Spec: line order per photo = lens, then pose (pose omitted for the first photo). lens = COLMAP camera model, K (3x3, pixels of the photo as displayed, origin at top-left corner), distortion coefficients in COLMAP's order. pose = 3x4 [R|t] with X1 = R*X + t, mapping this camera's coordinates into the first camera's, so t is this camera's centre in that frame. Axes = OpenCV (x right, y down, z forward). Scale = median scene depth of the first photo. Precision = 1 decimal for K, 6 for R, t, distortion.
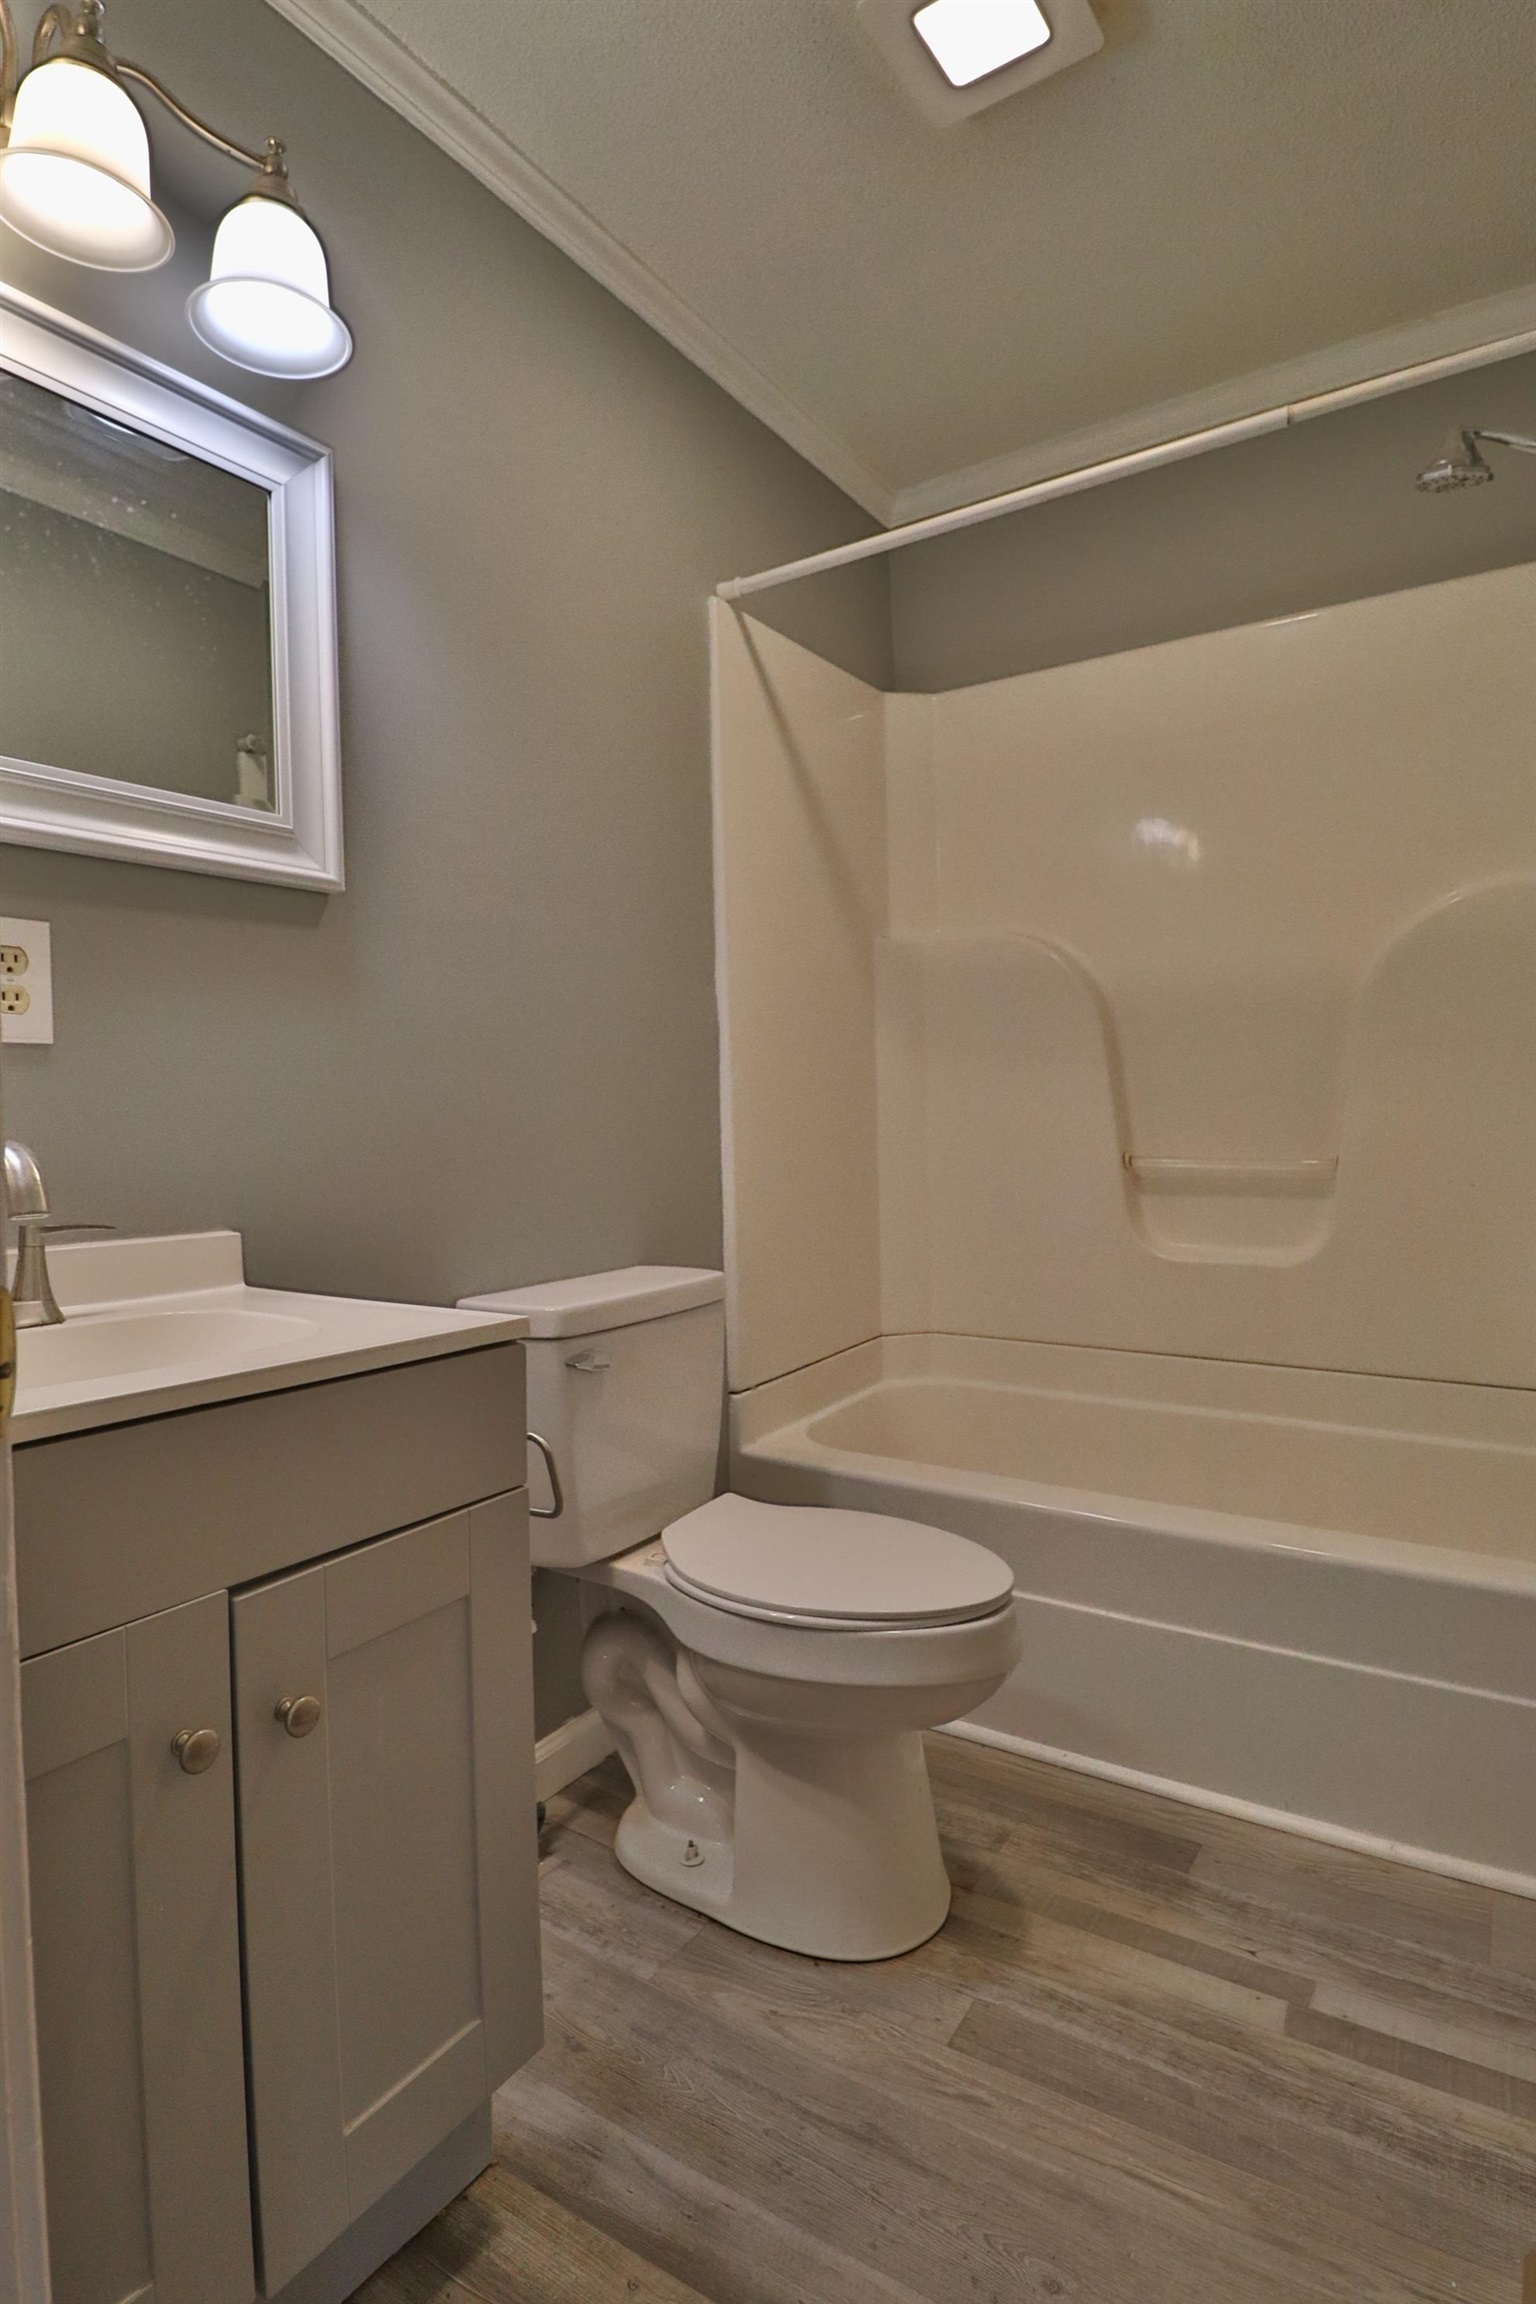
lens RADIAL K [[1199.8, 0, 766.7], [0, 1199.8, 1146.0], [0, 0, 1]] dist [0.000127, -0.014095]
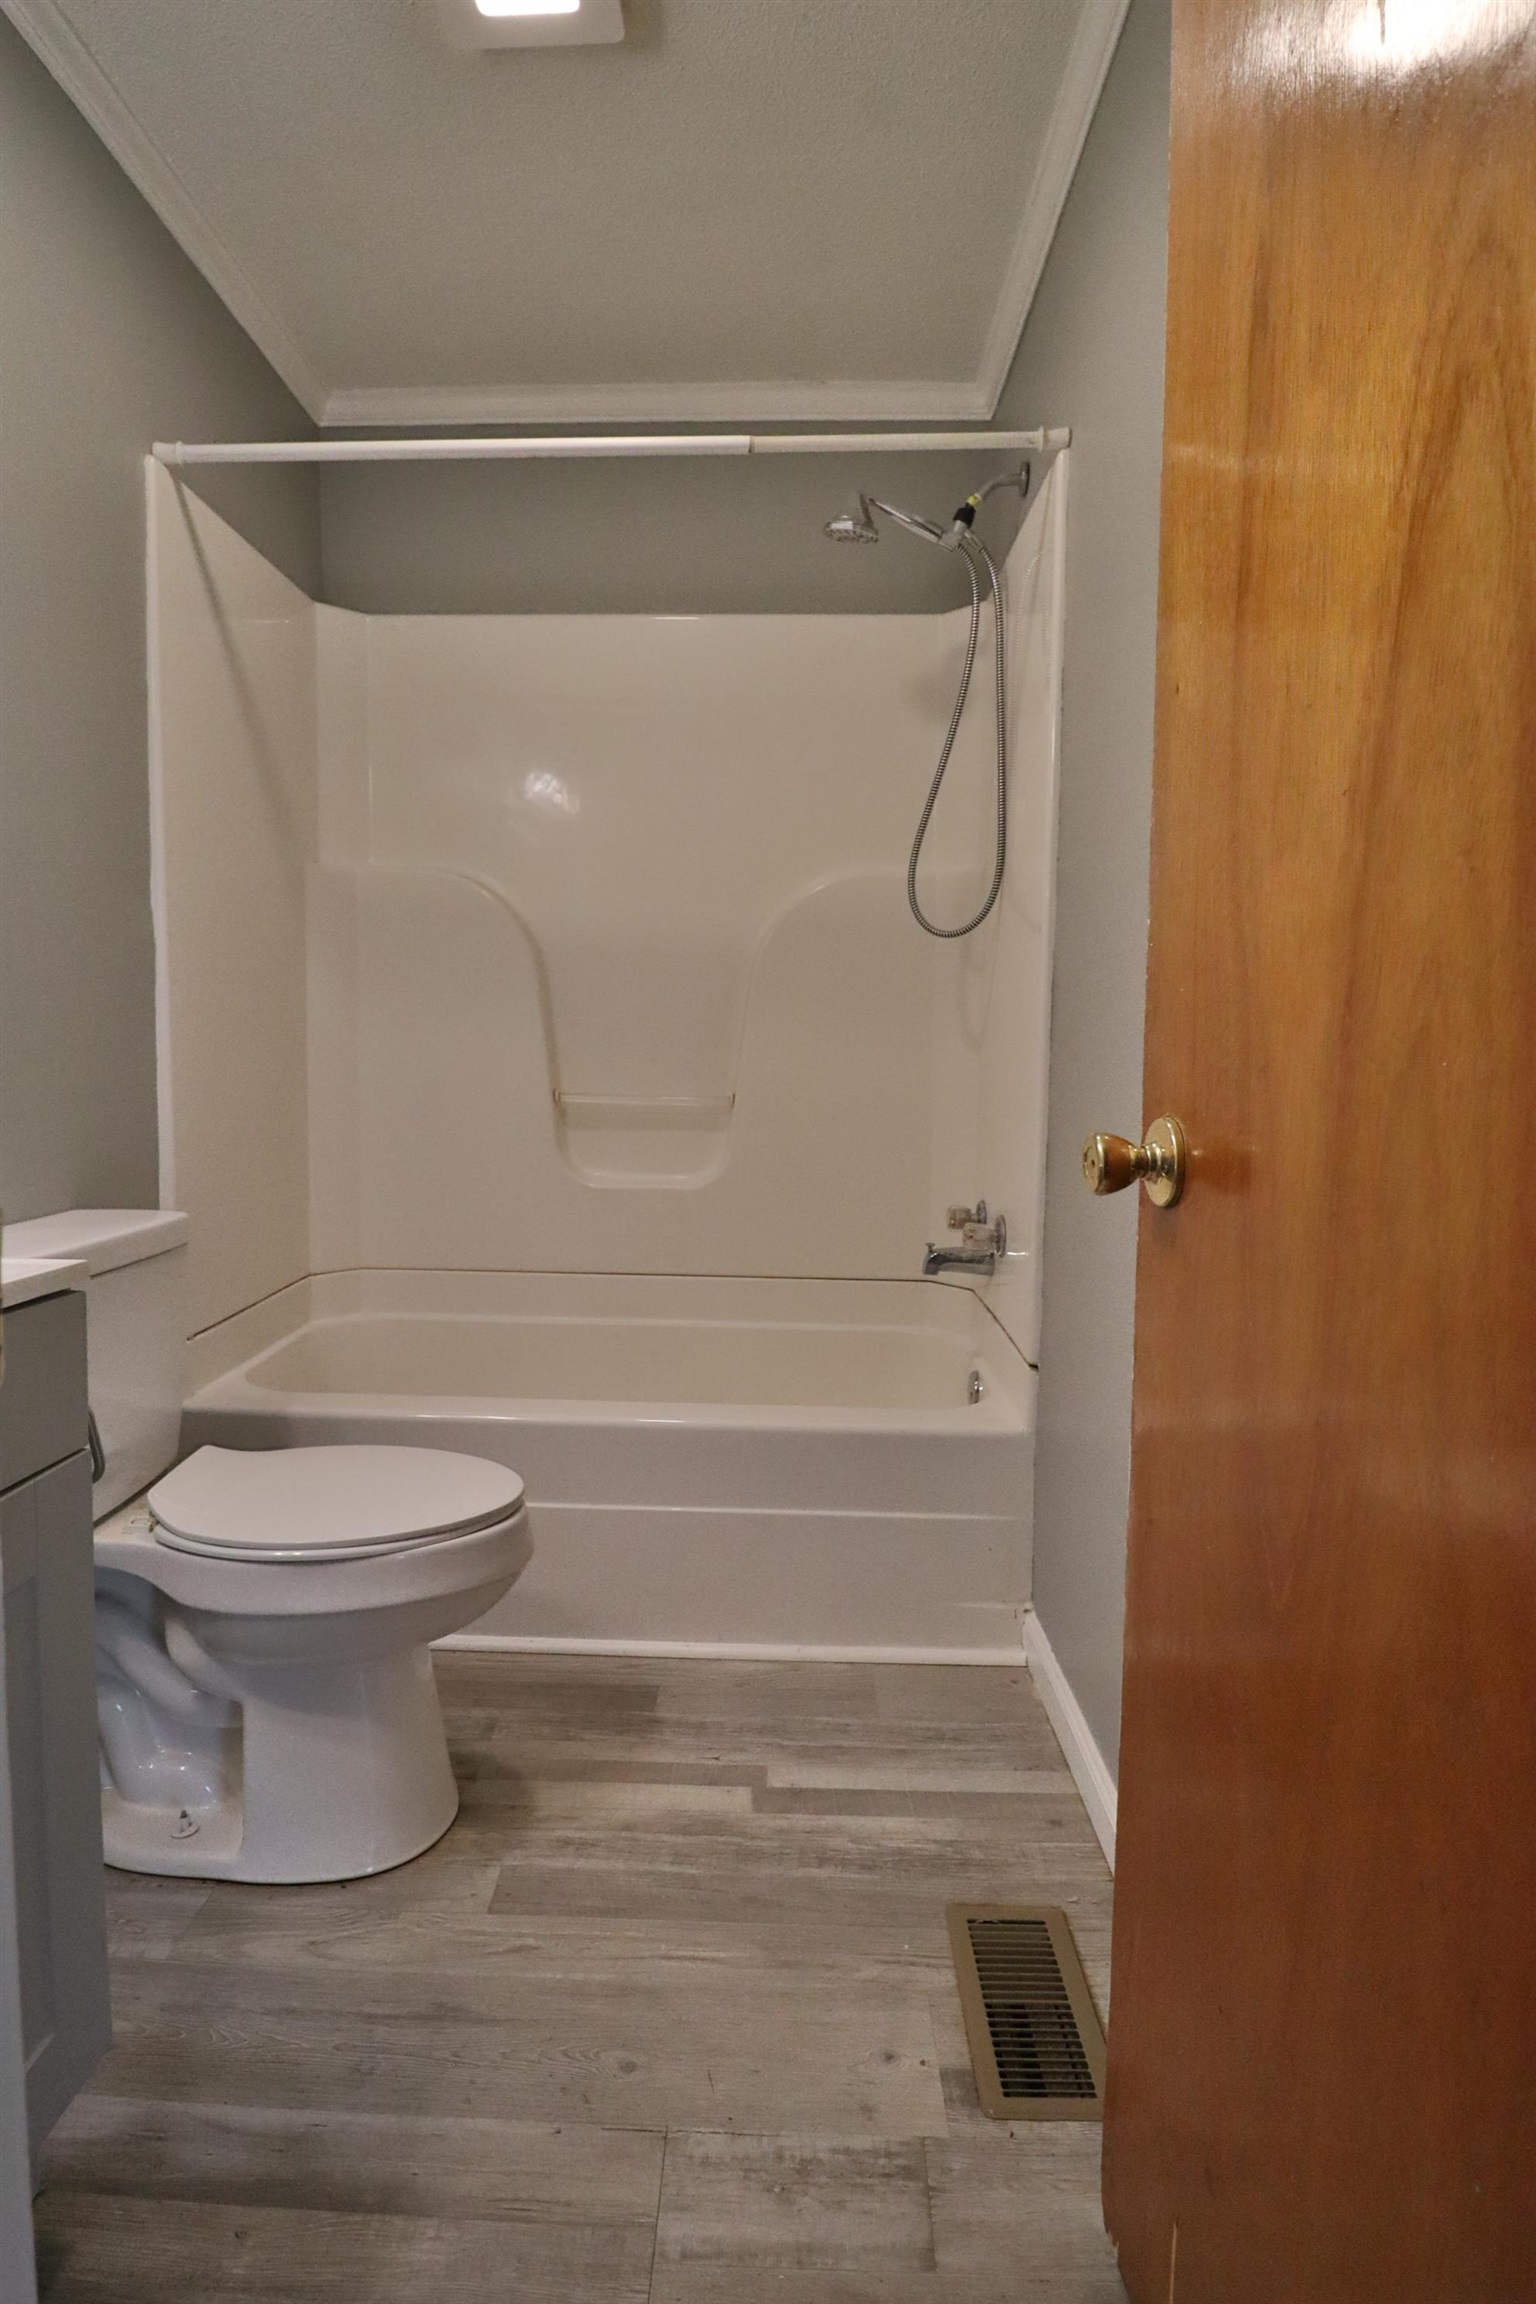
lens RADIAL K [[1199.8, 0, 727.5], [0, 1199.8, 1148.9], [0, 0, 1]] dist [0.000127, -0.014095]
pose [[0.855652, -0.013323, 0.517381, -0.181285], [-0.014345, 0.998674, 0.049441, 0.004978], [-0.517353, -0.049726, 0.854326, -0.002359]]
